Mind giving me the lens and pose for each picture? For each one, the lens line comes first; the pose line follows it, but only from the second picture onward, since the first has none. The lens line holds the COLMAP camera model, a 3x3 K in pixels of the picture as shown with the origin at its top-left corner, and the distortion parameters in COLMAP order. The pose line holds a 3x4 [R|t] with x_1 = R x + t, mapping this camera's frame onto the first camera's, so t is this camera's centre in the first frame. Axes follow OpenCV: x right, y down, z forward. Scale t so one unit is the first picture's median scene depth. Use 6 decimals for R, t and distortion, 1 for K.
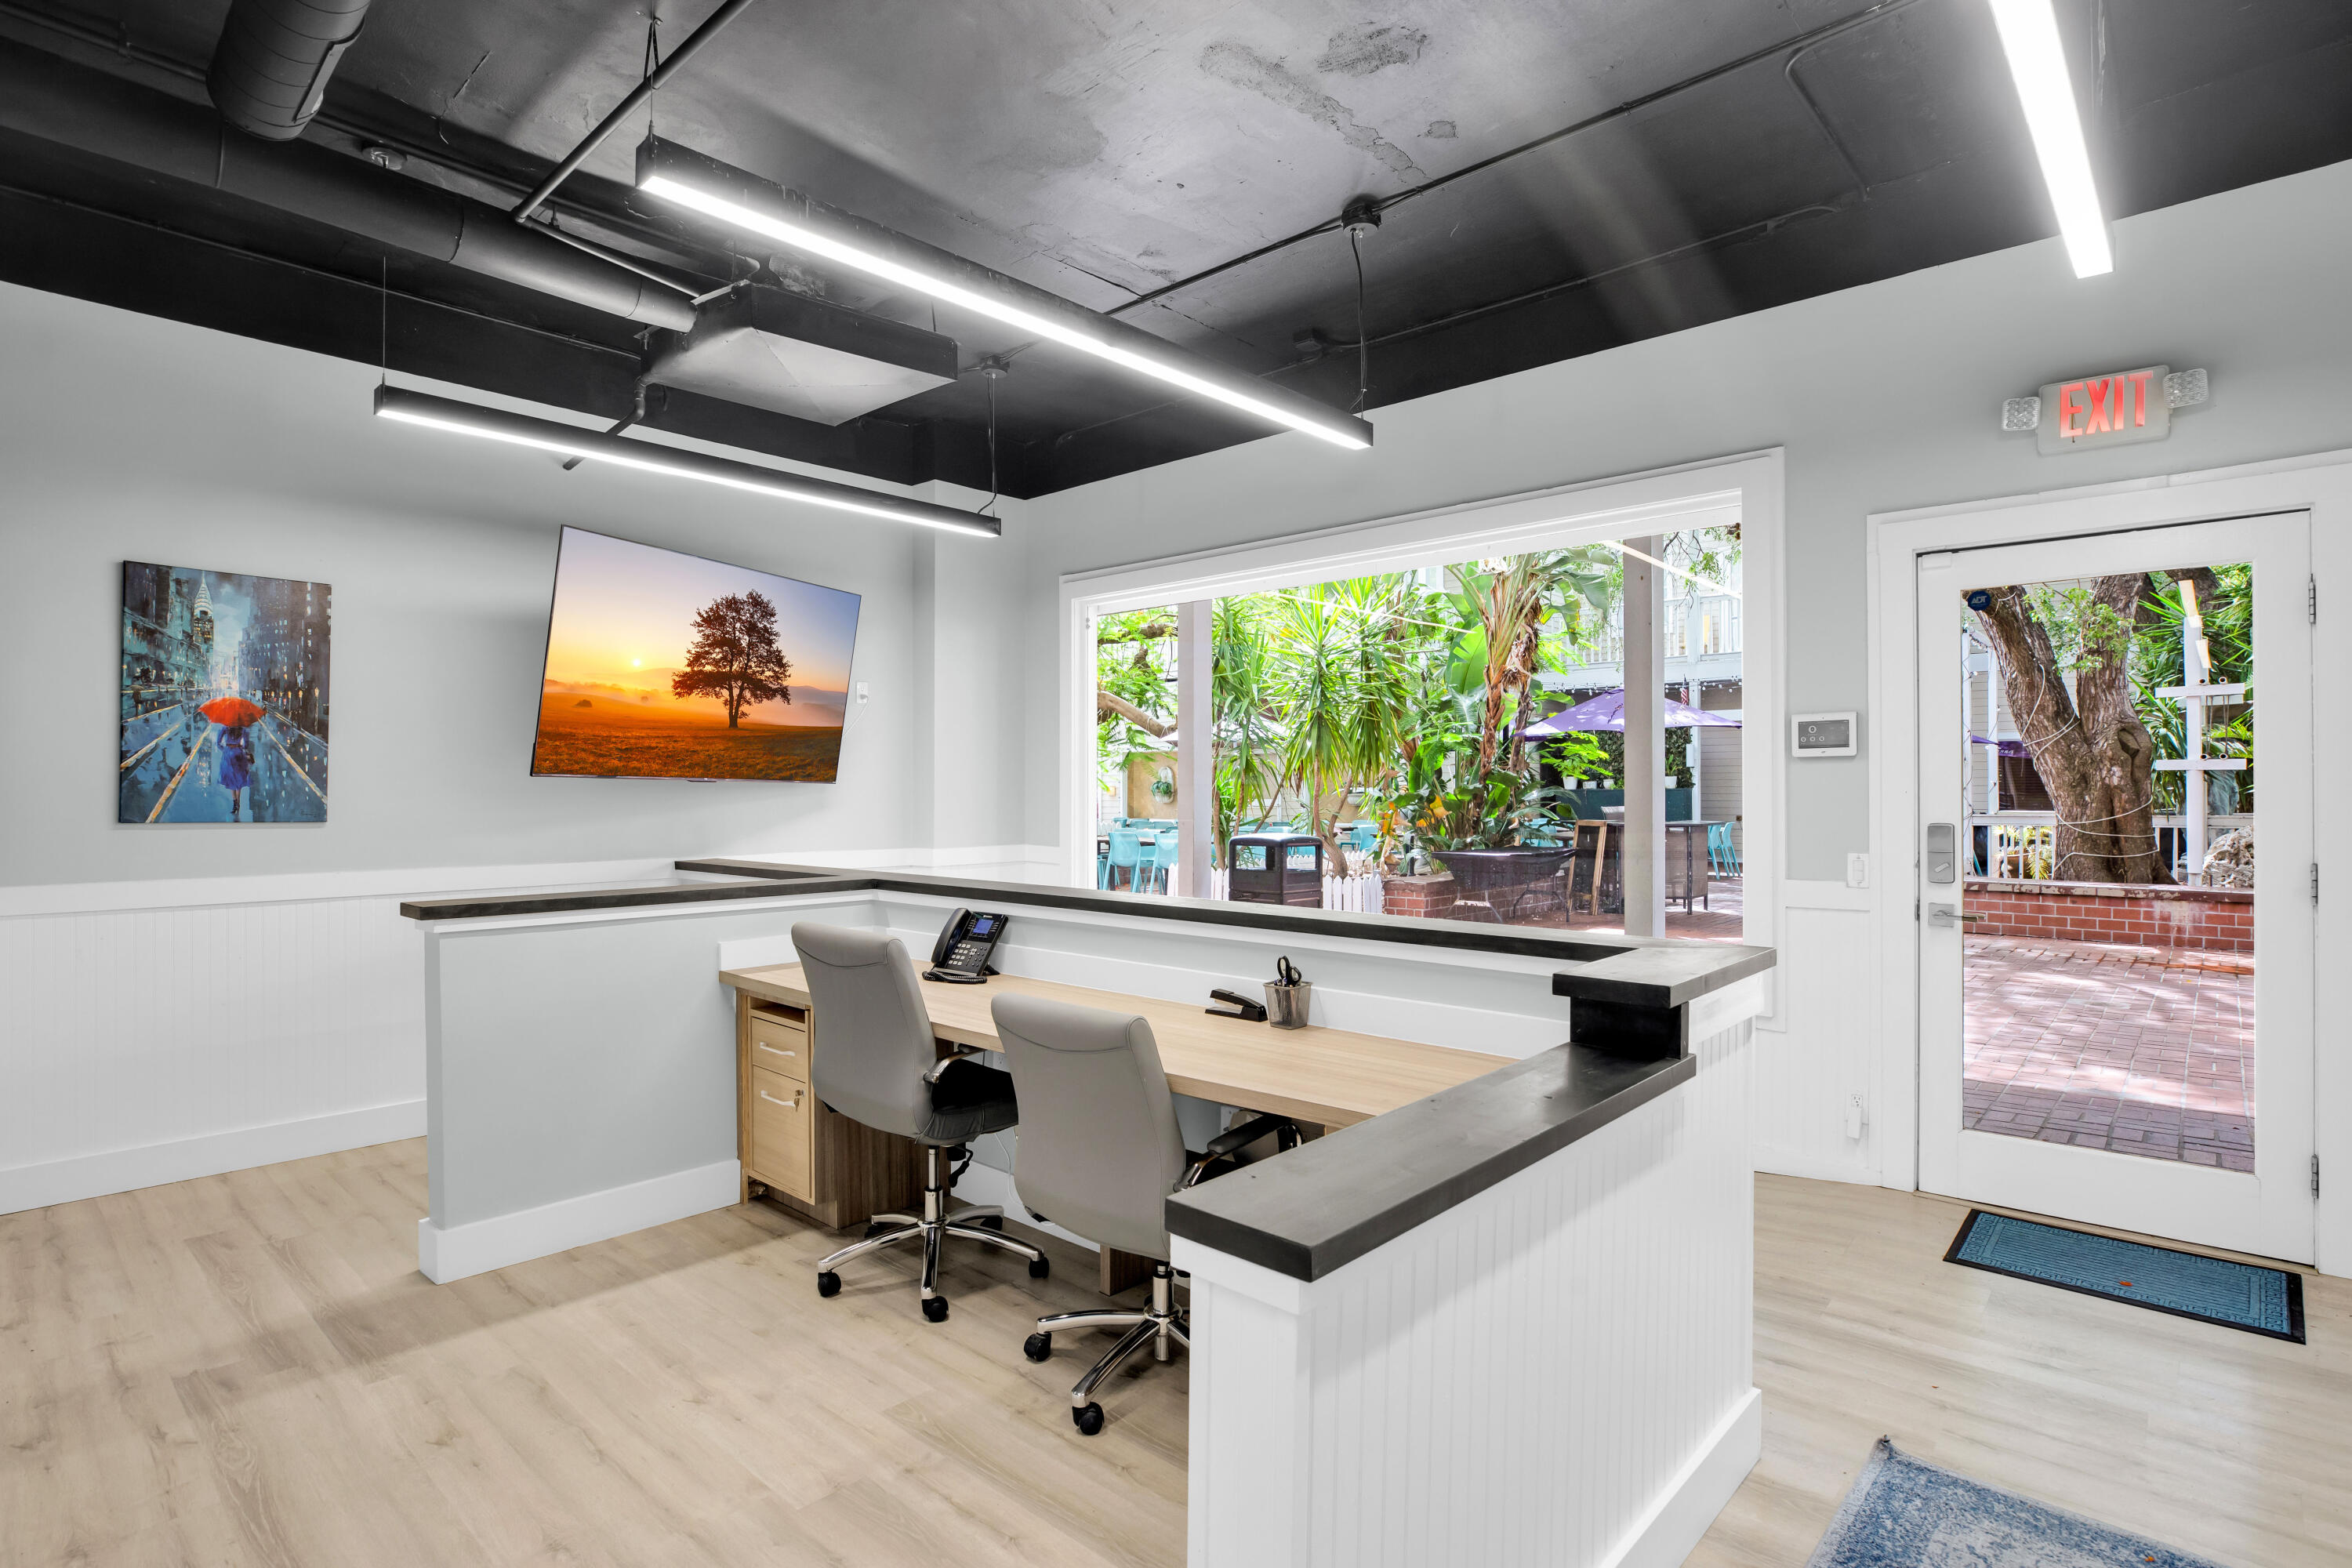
lens RADIAL K [[1154.0, 0, 1176.0], [0, 1154.0, 784.0], [0, 0, 1]] dist [-0.012741, -0.000562]
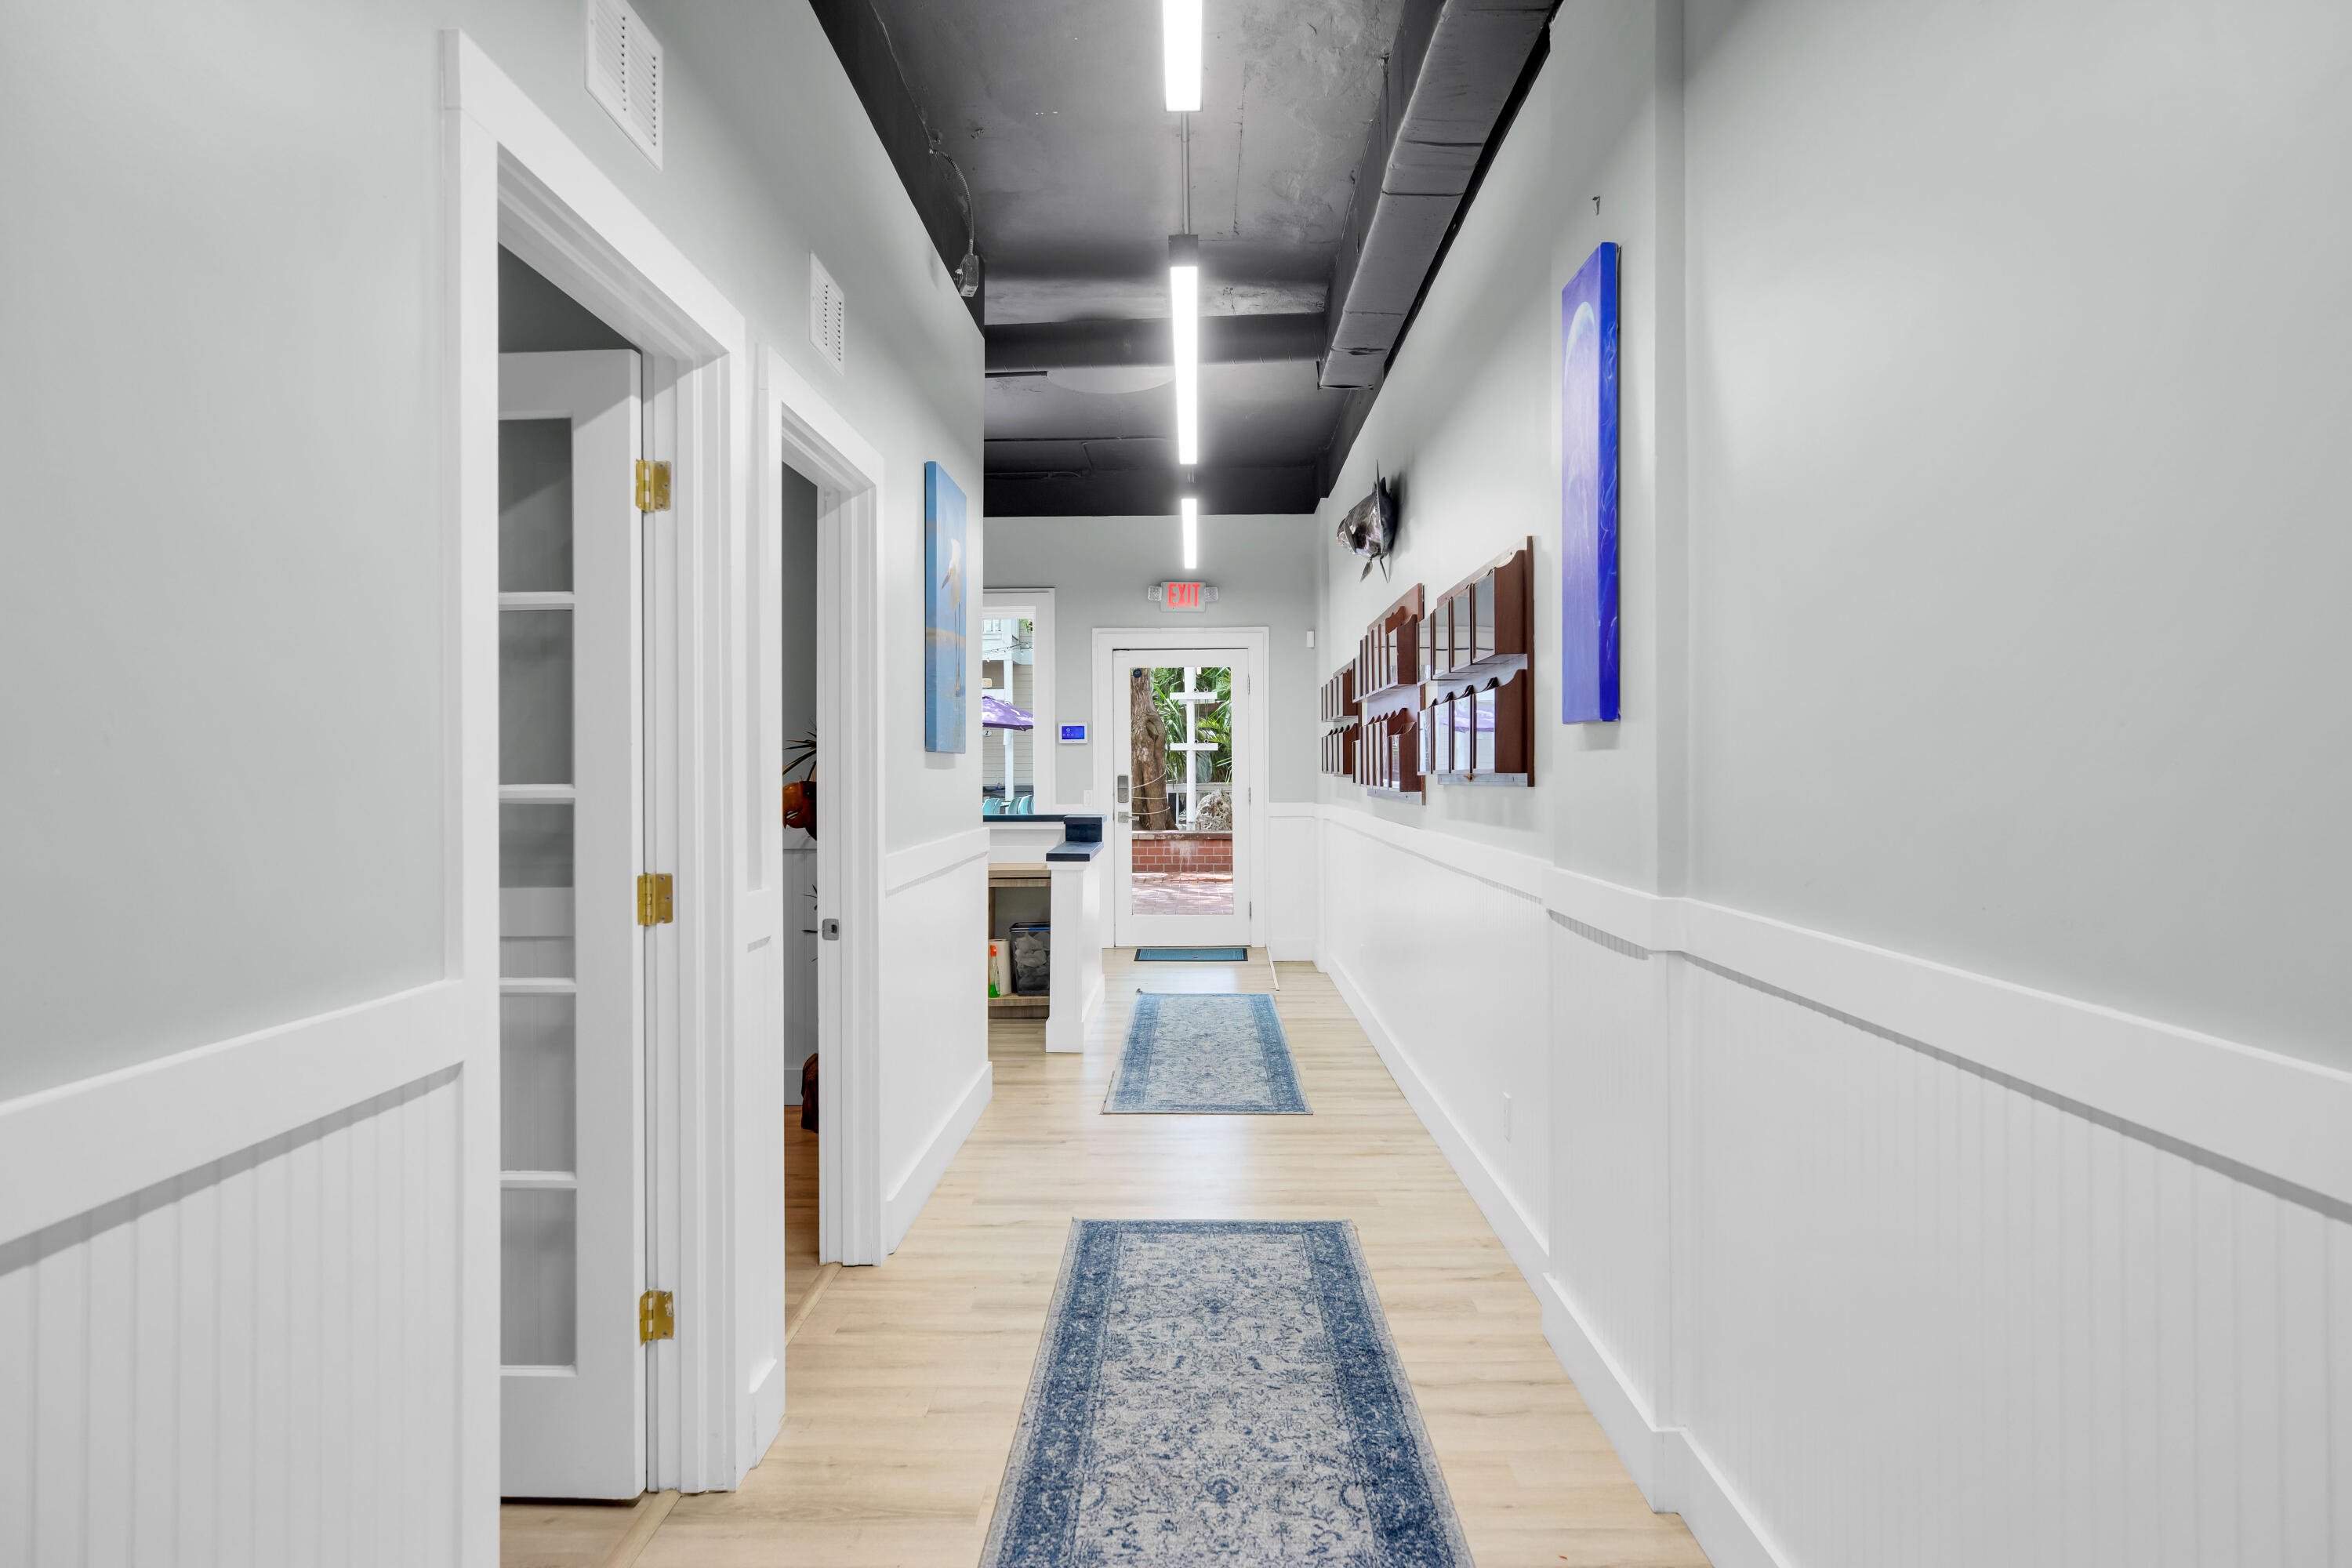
lens RADIAL K [[1264.8, 0, 1176.0], [0, 1264.8, 784.0], [0, 0, 1]] dist [0.001282, 0.000313]
pose [[0.748780, -0.009135, 0.662755, -1.001836], [-0.003223, 0.999843, 0.017423, 0.011062], [-0.662810, -0.015182, 0.748633, -1.015223]]
